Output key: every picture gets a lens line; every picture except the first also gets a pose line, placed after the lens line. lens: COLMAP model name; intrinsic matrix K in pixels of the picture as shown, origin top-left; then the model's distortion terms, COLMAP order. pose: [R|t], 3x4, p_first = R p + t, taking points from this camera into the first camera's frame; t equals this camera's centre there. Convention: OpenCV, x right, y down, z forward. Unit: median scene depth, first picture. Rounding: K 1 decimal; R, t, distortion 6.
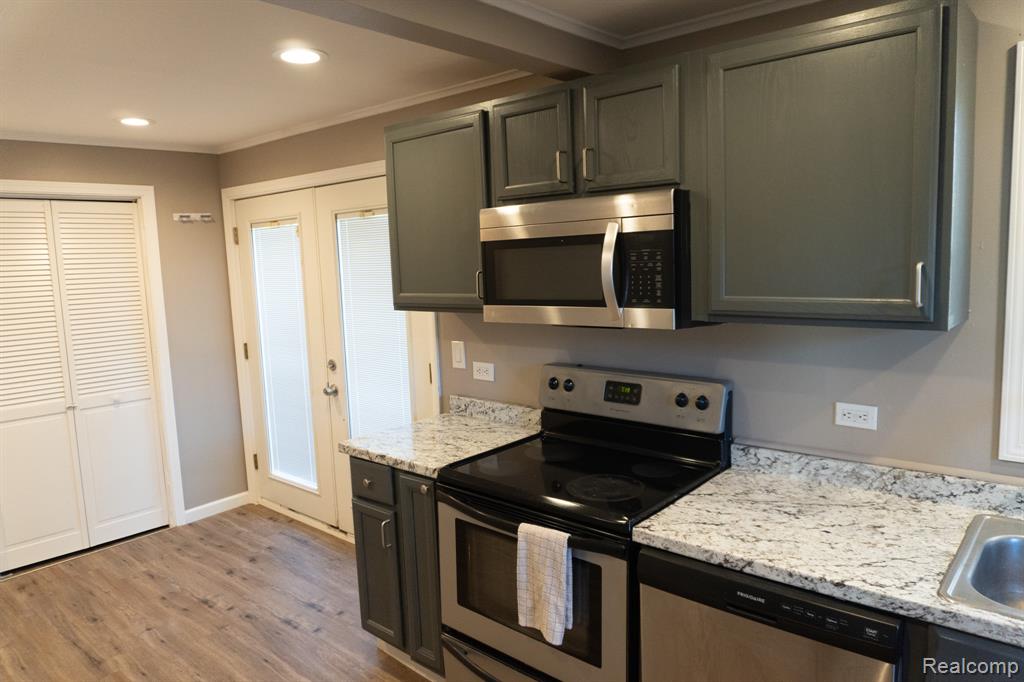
lens RADIAL K [[681.1, 0, 508.0], [0, 681.1, 340.5], [0, 0, 1]] dist [-0.022217, -0.001133]
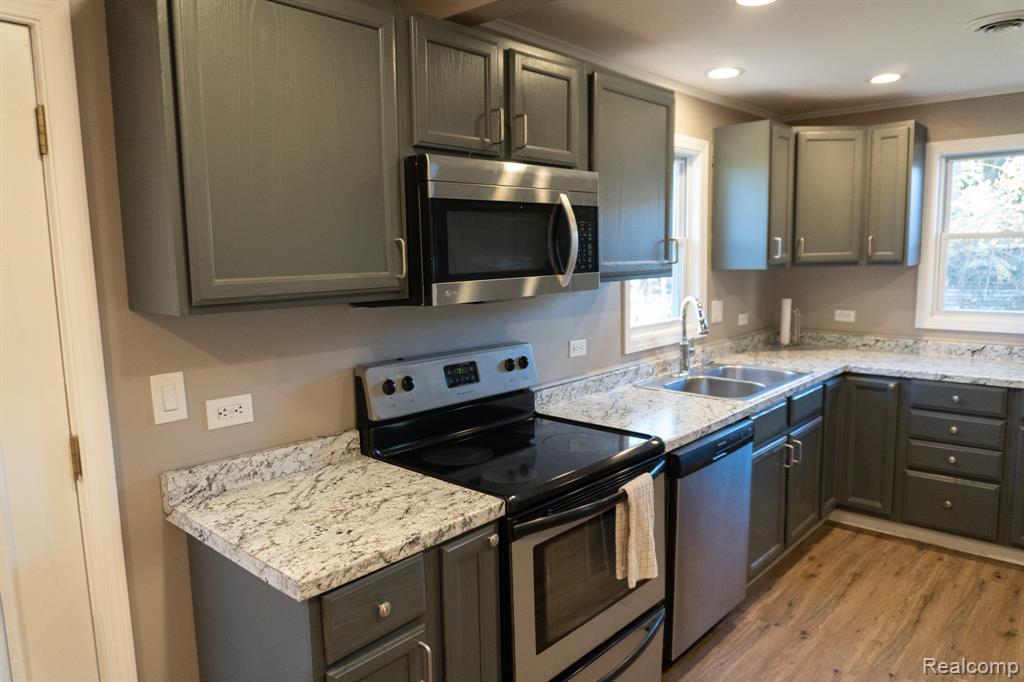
lens RADIAL K [[681.1, 0, 514.3], [0, 681.1, 339.7], [0, 0, 1]] dist [-0.022217, -0.001133]
pose [[0.023218, -0.090924, 0.995587, -0.627096], [0.139713, 0.986378, 0.086825, -0.035107], [-0.989920, 0.137081, 0.035605, 0.718387]]
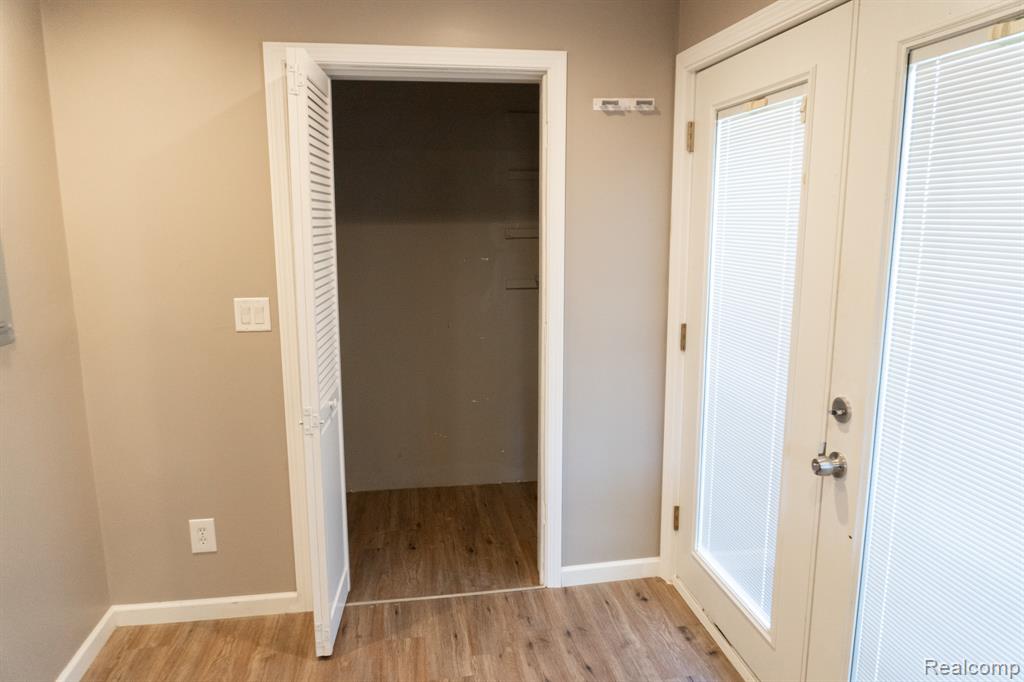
lens RADIAL K [[681.1, 0, 509.9], [0, 681.1, 338.2], [0, 0, 1]] dist [-0.022217, -0.001133]
pose [[0.769689, 0.146174, -0.621460, -0.199141], [-0.097985, 0.988950, 0.111255, -0.050150], [0.630855, -0.024738, 0.775506, 0.660852]]
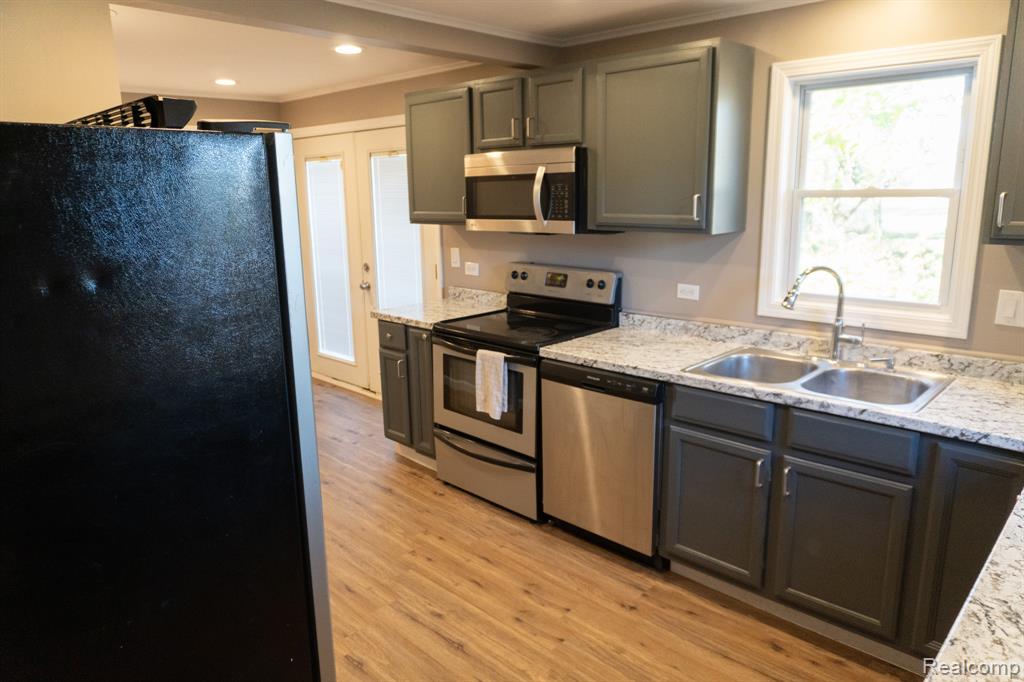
lens RADIAL K [[681.1, 0, 511.7], [0, 681.1, 340.1], [0, 0, 1]] dist [-0.022217, -0.001133]
pose [[0.998733, 0.032479, -0.038438, 0.106684], [-0.028721, 0.995102, 0.094585, 0.056330], [0.041322, -0.093362, 0.994774, -0.427349]]
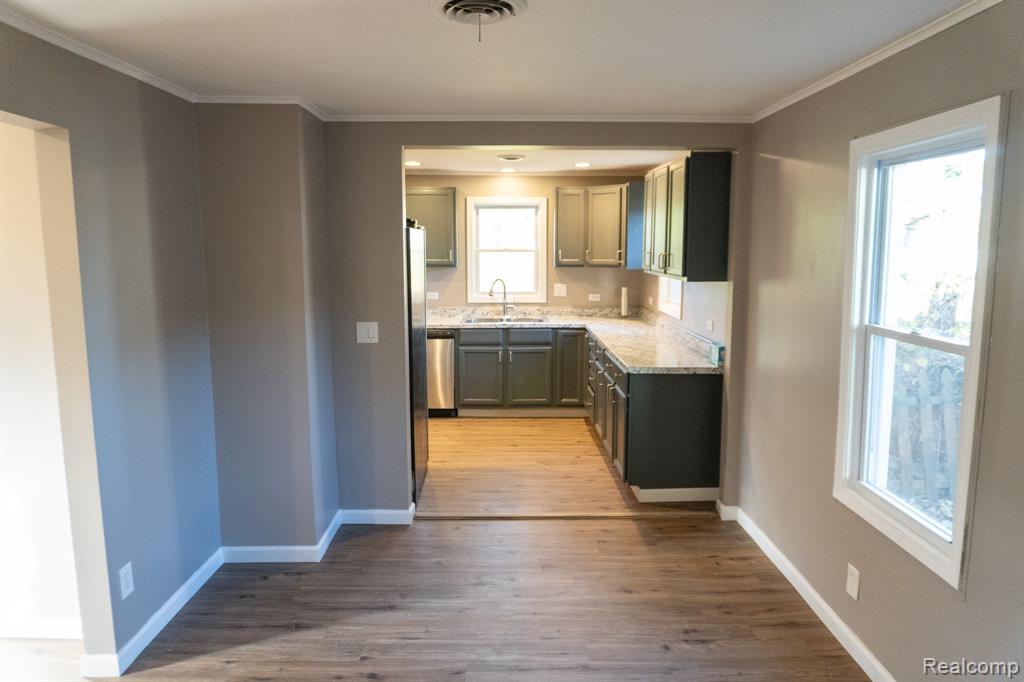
lens RADIAL K [[681.1, 0, 506.9], [0, 681.1, 345.0], [0, 0, 1]] dist [-0.022217, -0.001133]
pose [[0.746885, -0.057344, 0.662475, -1.002657], [0.049088, 0.998311, 0.031072, 0.181579], [-0.663138, 0.009312, 0.748439, -1.218831]]
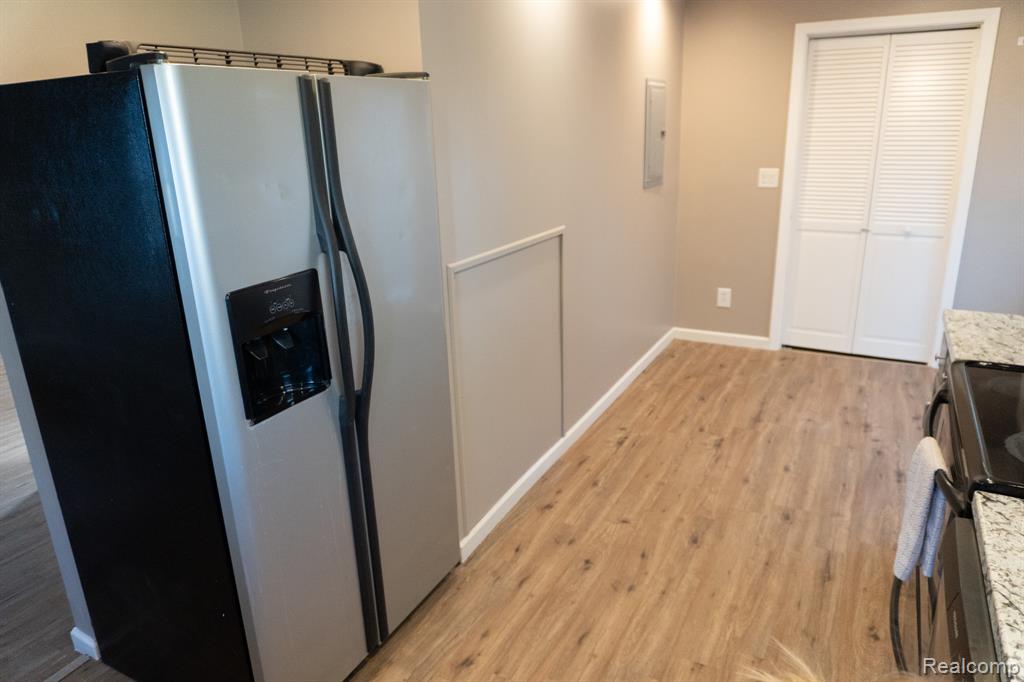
lens RADIAL K [[681.1, 0, 518.3], [0, 681.1, 340.8], [0, 0, 1]] dist [-0.022217, -0.001133]
pose [[0.228153, 0.328081, -0.916684, 0.407925], [-0.094357, 0.944535, 0.314565, -0.034538], [0.969042, 0.014727, 0.246456, 0.203543]]
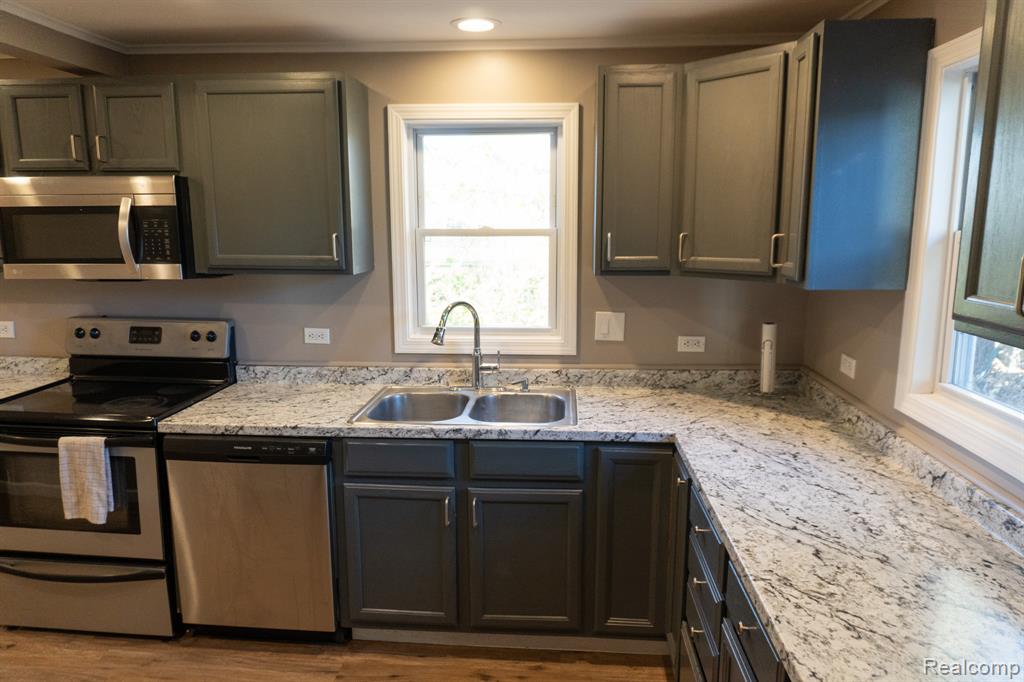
lens RADIAL K [[681.1, 0, 511.4], [0, 681.1, 342.5], [0, 0, 1]] dist [-0.022217, -0.001133]
pose [[0.794526, -0.066503, 0.603578, -0.038165], [0.042033, 0.997624, 0.054588, 0.041219], [-0.605774, -0.018002, 0.795433, -0.311929]]
